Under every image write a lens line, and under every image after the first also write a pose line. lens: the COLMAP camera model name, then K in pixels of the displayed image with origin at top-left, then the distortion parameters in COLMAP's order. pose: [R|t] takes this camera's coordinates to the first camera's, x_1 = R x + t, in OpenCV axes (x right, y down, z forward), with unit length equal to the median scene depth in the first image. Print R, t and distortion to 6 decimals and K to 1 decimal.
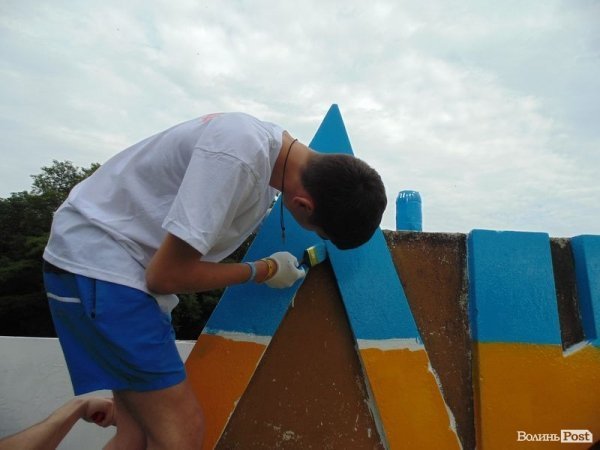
lens RADIAL K [[400.2, 0, 299.4], [0, 400.2, 228.0], [0, 0, 1]] dist [-0.020042, 0.012907]
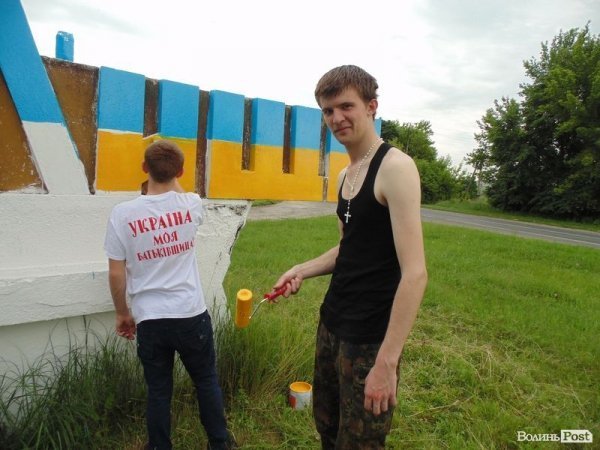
lens RADIAL K [[400.2, 0, 303.6], [0, 400.2, 223.5], [0, 0, 1]] dist [-0.020042, 0.012907]
pose [[0.801185, -0.050362, 0.596294, 0.064206], [-0.194906, 0.920157, 0.339591, -0.120279], [-0.565787, -0.388297, 0.727400, -0.995898]]
